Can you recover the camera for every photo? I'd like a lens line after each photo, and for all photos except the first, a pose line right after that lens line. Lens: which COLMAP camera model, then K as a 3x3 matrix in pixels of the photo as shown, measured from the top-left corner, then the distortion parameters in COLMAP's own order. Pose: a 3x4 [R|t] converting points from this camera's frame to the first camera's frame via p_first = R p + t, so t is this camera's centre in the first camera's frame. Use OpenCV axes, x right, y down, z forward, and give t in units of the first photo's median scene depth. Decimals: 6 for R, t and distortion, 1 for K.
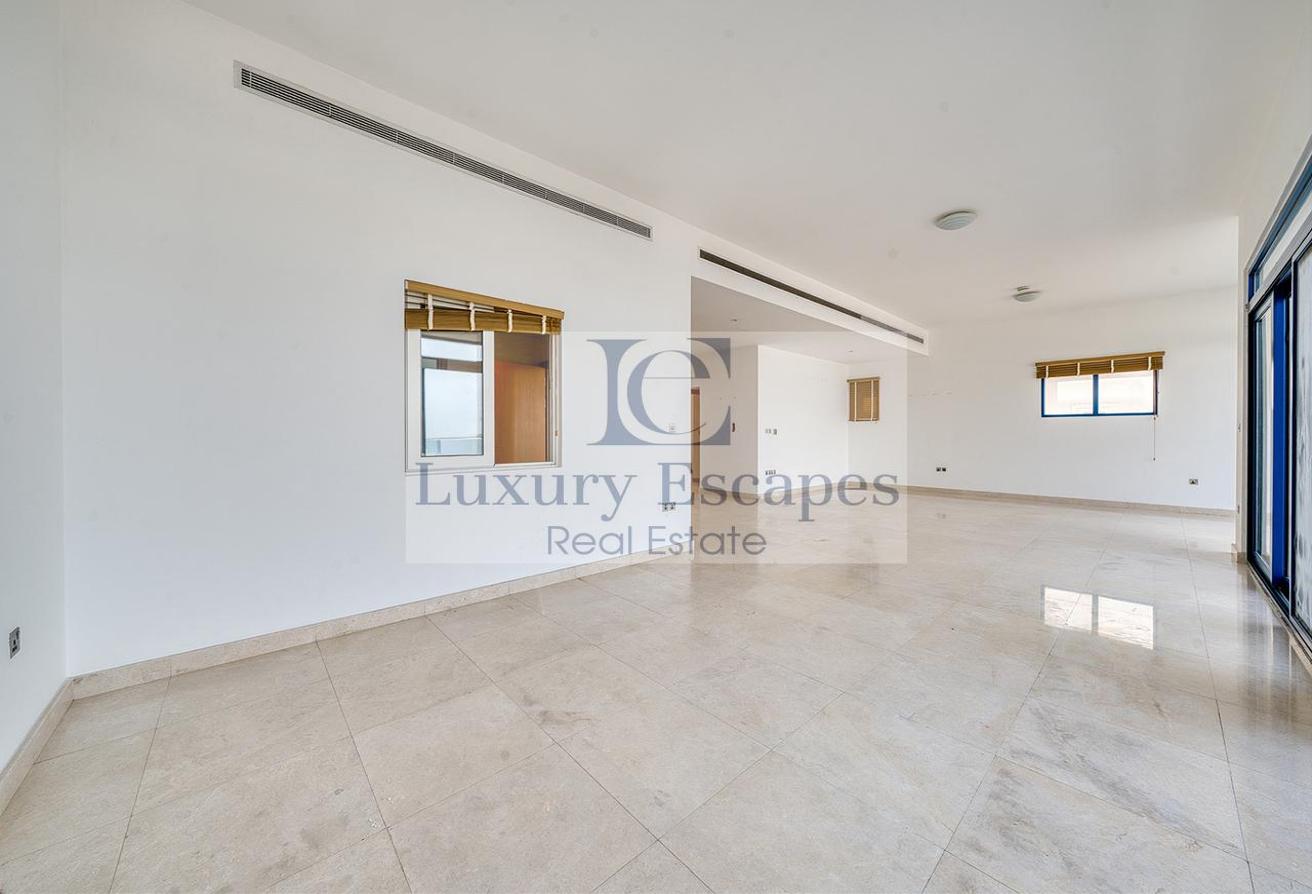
lens RADIAL K [[470.7, 0, 656.9], [0, 470.7, 430.1], [0, 0, 1]] dist [-0.005744, 0.000301]
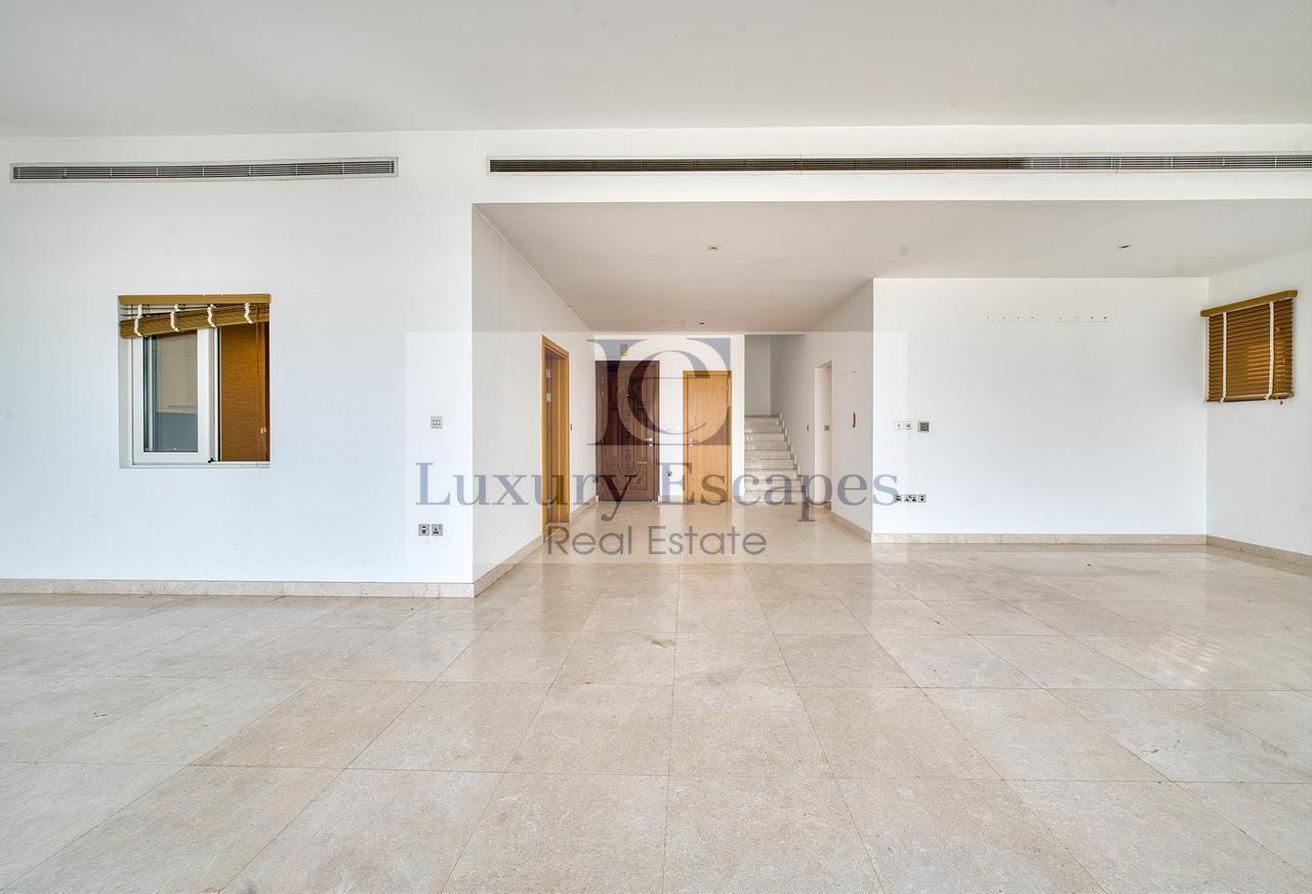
lens RADIAL K [[470.7, 0, 656.9], [0, 470.7, 430.1], [0, 0, 1]] dist [-0.005744, 0.000301]
pose [[0.722515, -0.005430, -0.691333, 0.905199], [0.006848, 0.999976, -0.000697, 0.012629], [0.691321, -0.004230, 0.722536, 0.825446]]
